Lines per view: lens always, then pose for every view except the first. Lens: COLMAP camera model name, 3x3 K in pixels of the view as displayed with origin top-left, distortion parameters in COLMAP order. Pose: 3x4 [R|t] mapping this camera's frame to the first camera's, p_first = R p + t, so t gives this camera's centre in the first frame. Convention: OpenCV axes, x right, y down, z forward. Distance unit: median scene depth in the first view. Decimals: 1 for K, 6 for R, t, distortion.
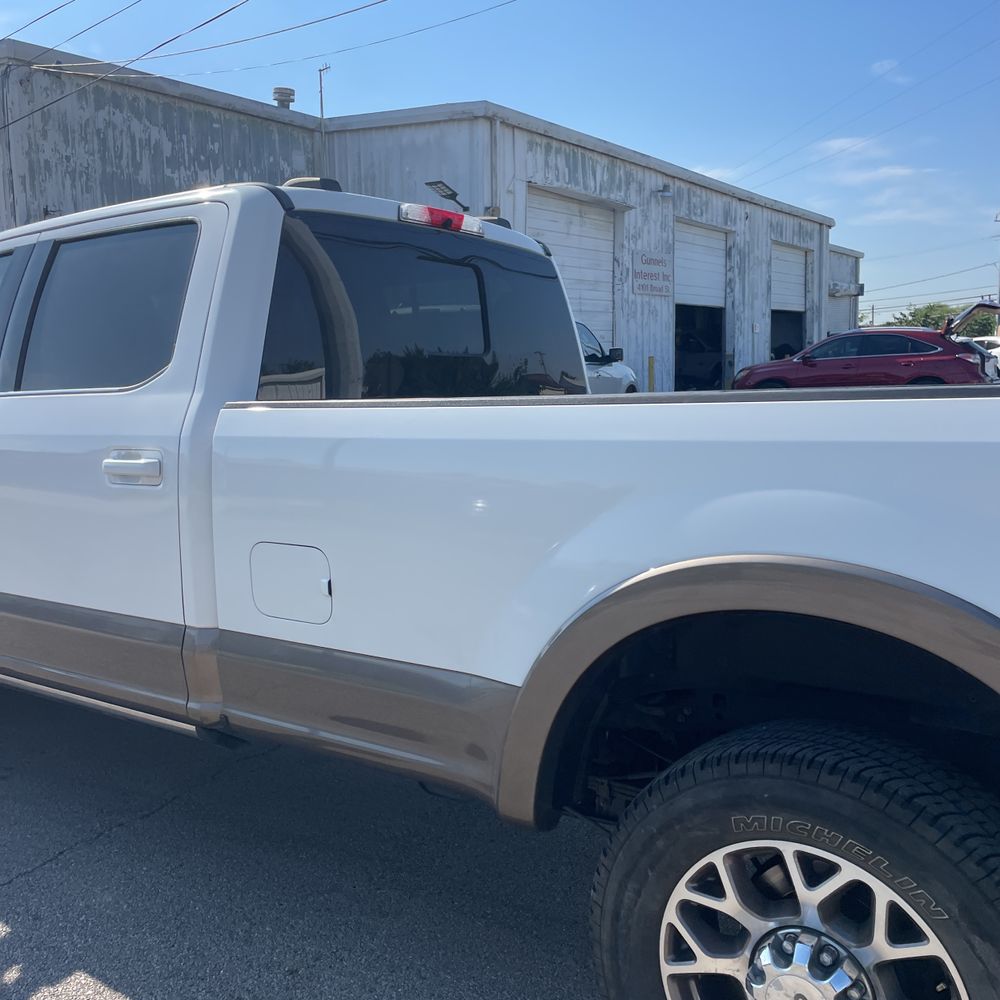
lens RADIAL K [[1006.0, 0, 485.3], [0, 1006.0, 497.3], [0, 0, 1]] dist [0.089904, -0.115910]
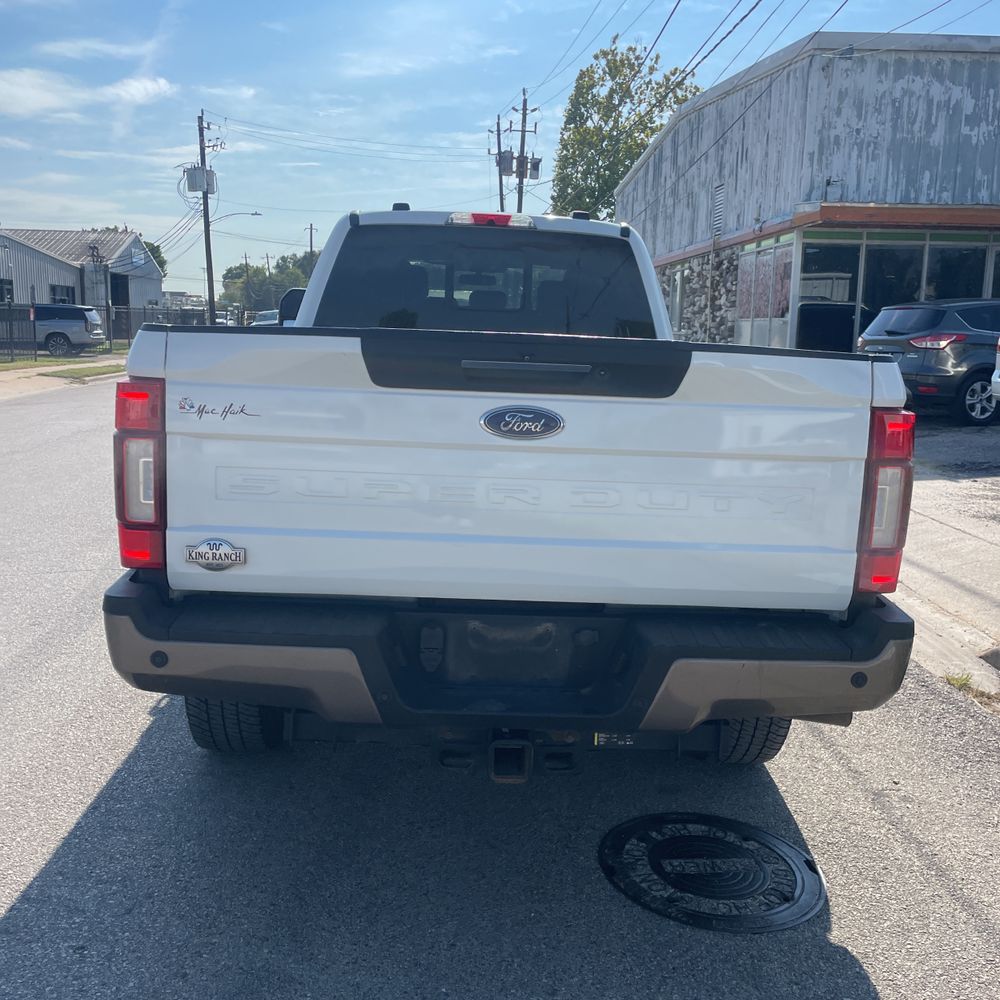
lens RADIAL K [[1006.0, 0, 485.3], [0, 1006.0, 497.3], [0, 0, 1]] dist [0.089904, -0.115910]
pose [[0.616792, 0.167360, -0.769128, 0.227165], [-0.135120, 0.985142, 0.106006, -0.005222], [0.775442, 0.038541, 0.630242, 0.010517]]
